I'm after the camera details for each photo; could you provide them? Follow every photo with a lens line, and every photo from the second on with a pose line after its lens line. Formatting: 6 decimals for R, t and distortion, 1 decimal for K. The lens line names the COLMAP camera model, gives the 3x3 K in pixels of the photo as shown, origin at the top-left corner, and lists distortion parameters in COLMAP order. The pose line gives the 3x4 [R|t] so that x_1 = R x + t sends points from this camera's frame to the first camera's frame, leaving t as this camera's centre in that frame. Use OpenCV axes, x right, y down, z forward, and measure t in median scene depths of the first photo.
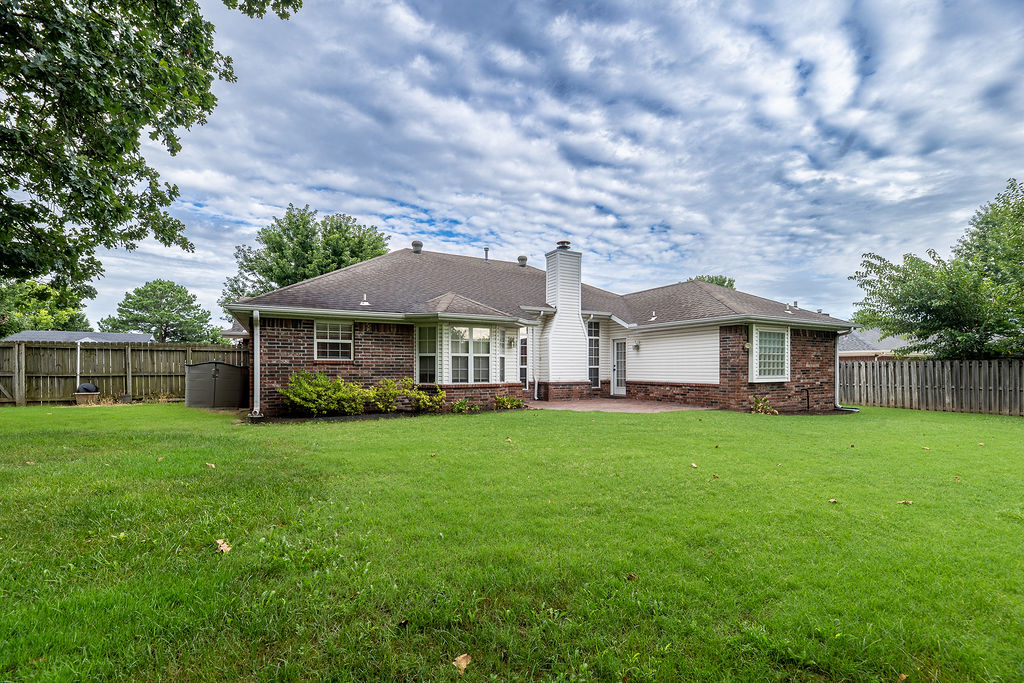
lens RADIAL K [[412.7, 0, 512.0], [0, 412.7, 365.5], [0, 0, 1]] dist [-0.000645, -0.000051]
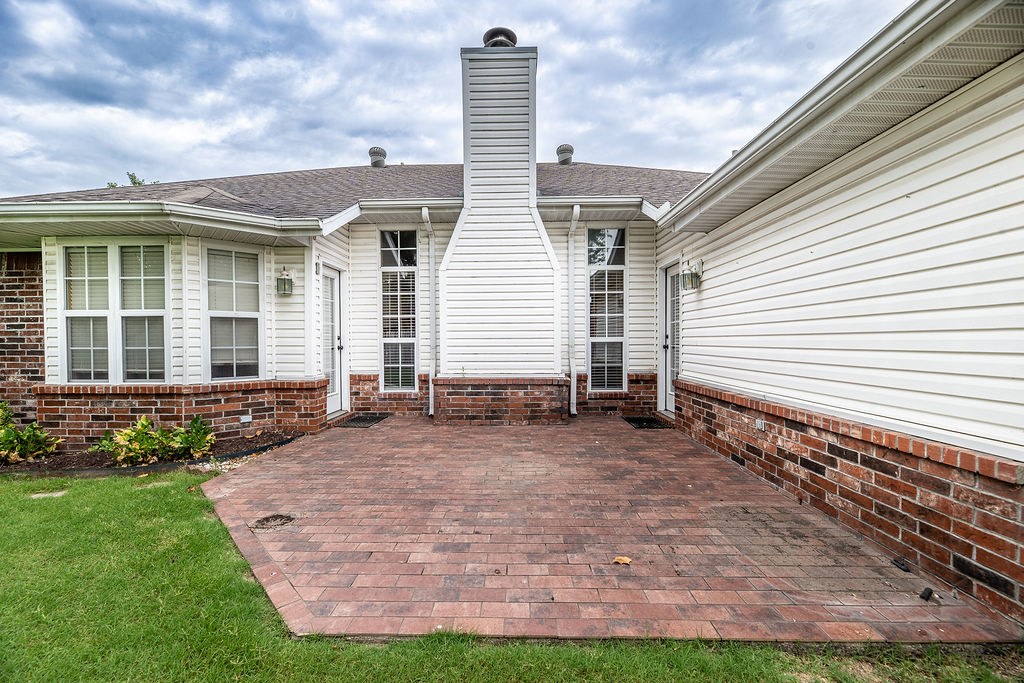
lens RADIAL K [[412.2, 0, 512.1], [0, 412.2, 344.8], [0, 0, 1]] dist [-0.001862, -0.000232]
pose [[0.871132, 0.003259, -0.491037, 0.342503], [0.005401, 0.999854, 0.016217, 0.001056], [0.491018, -0.016779, 0.870988, 0.651076]]
